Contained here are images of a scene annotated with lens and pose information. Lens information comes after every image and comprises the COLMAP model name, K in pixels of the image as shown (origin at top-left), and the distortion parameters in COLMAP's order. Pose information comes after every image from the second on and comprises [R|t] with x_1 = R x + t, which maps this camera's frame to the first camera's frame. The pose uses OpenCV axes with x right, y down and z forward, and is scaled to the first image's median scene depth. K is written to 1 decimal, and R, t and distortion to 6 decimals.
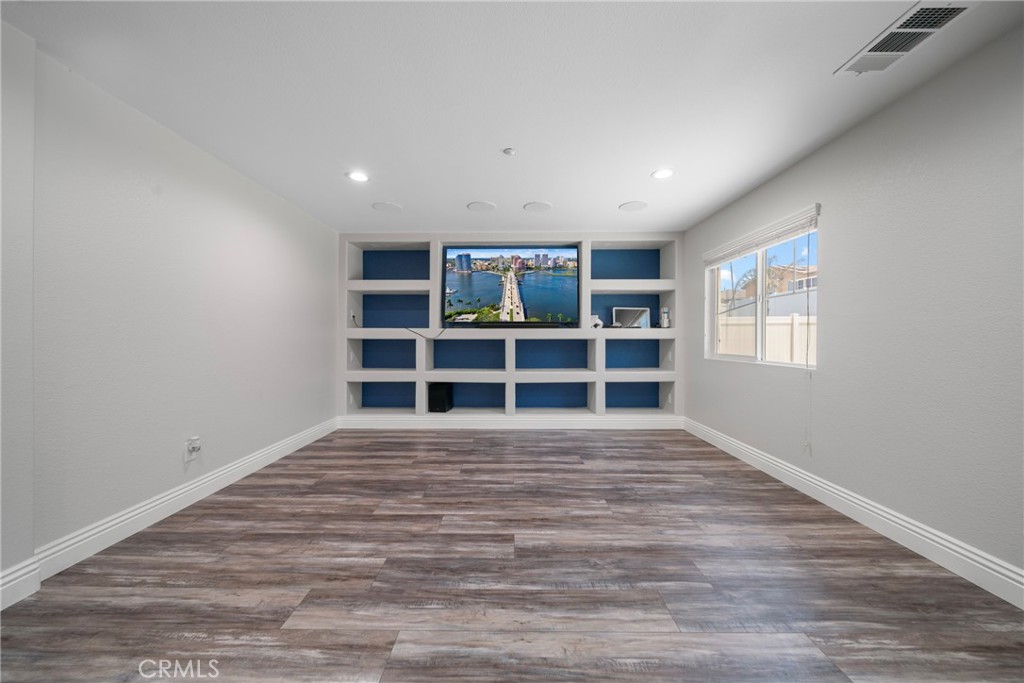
lens RADIAL K [[364.3, 0, 512.0], [0, 364.3, 341.5], [0, 0, 1]] dist [-0.001937, -0.000110]
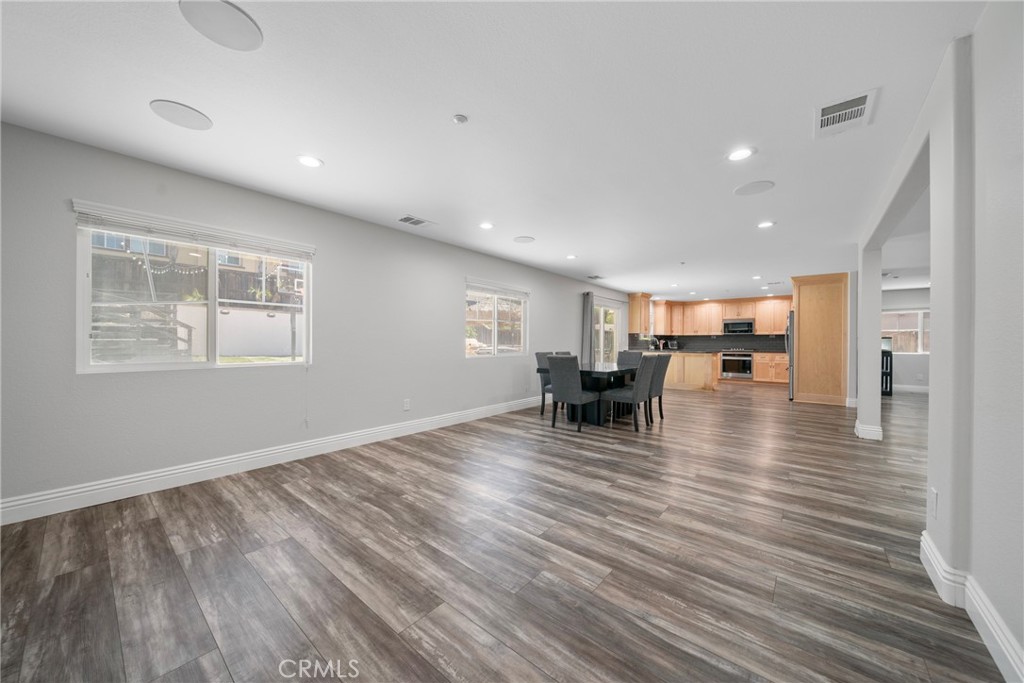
lens RADIAL K [[364.3, 0, 512.0], [0, 364.3, 341.5], [0, 0, 1]] dist [-0.001937, -0.000110]
pose [[-0.774415, -0.001411, 0.632676, -0.376004], [0.002452, 0.999983, 0.005232, -0.009236], [-0.632673, 0.005603, -0.774399, 0.920261]]
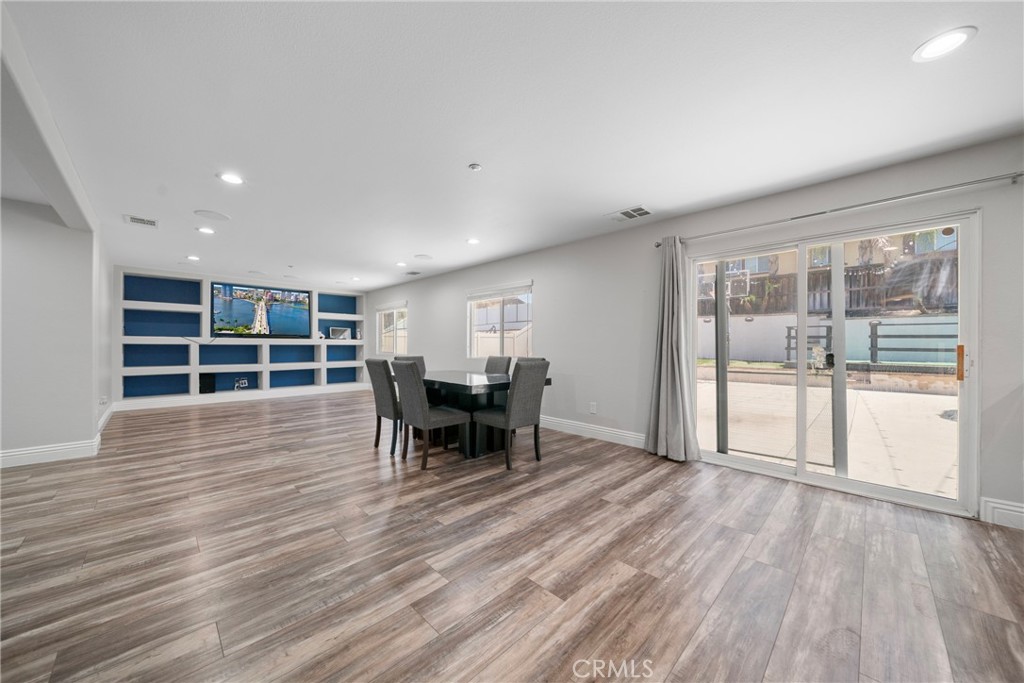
lens RADIAL K [[364.3, 0, 512.0], [0, 364.3, 341.5], [0, 0, 1]] dist [-0.001937, -0.000110]
pose [[0.701388, 0.008910, 0.712724, -0.403280], [0.004480, 0.999847, -0.016909, 0.011054], [-0.712766, 0.015053, 0.701240, -0.975753]]
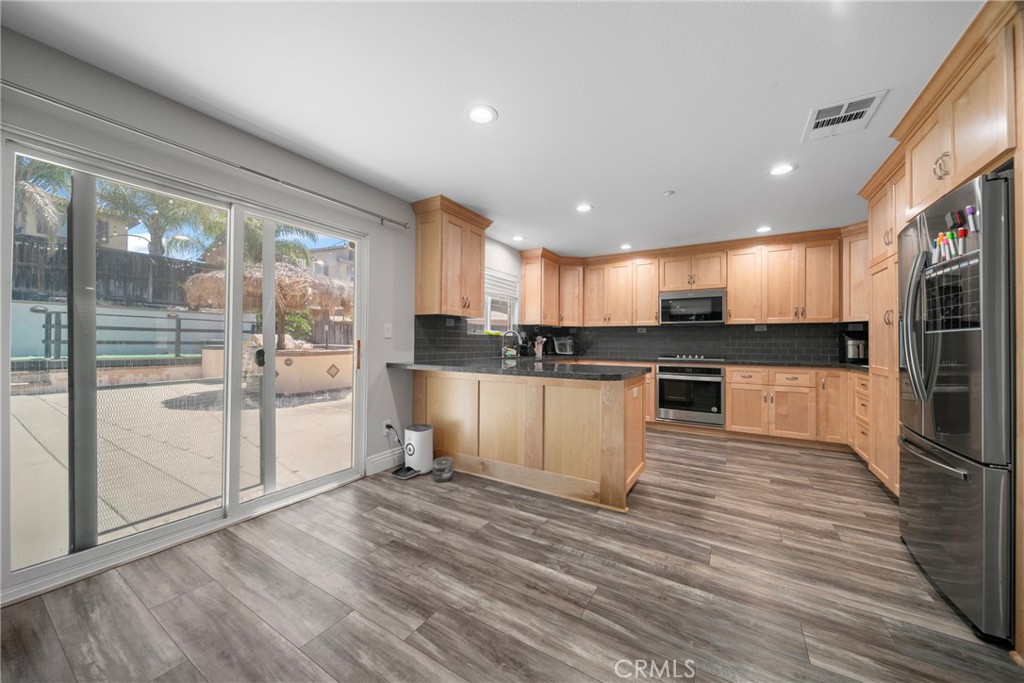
lens RADIAL K [[364.3, 0, 512.0], [0, 364.3, 341.5], [0, 0, 1]] dist [-0.001937, -0.000110]
pose [[-0.856895, -0.007043, 0.515444, -0.120485], [-0.004357, 0.999970, 0.006420, 0.008644], [-0.515473, 0.003256, -0.856900, -0.638682]]
